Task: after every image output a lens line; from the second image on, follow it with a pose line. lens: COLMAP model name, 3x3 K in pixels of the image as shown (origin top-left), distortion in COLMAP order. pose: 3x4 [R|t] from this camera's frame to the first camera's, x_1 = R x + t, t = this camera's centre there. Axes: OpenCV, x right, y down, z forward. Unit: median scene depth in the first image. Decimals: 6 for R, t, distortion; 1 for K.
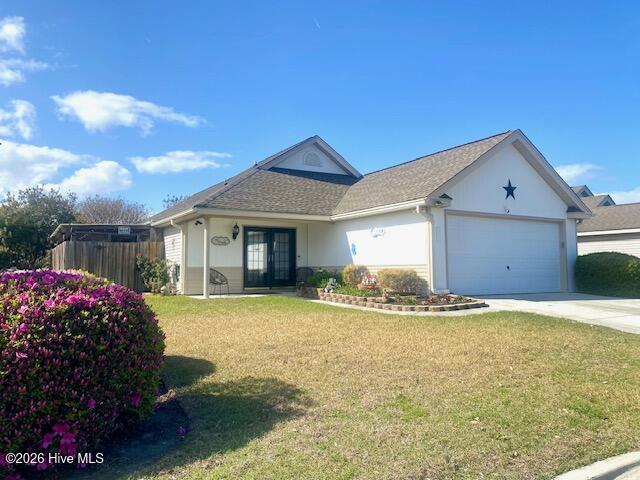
lens RADIAL K [[496.0, 0, 320.0], [0, 496.0, 240.7], [0, 0, 1]] dist [0.013398, -0.000578]
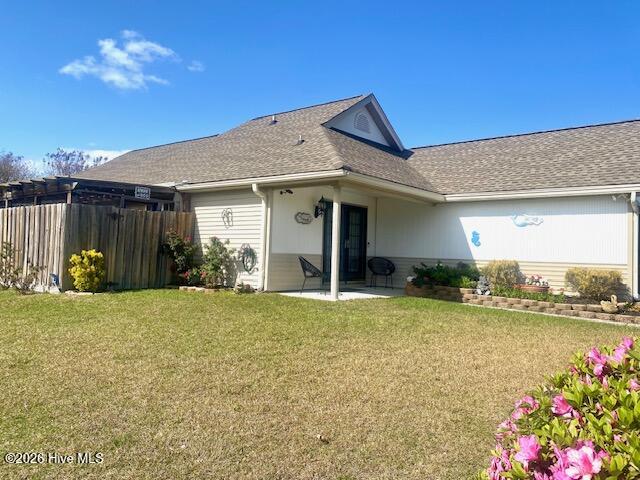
lens RADIAL K [[496.0, 0, 320.0], [0, 496.0, 239.6], [0, 0, 1]] dist [0.013398, -0.000578]
pose [[0.943958, 0.049915, 0.326268, -0.425344], [-0.060030, 0.997976, 0.020998, 0.015610], [-0.324559, -0.039407, 0.945044, 0.306895]]
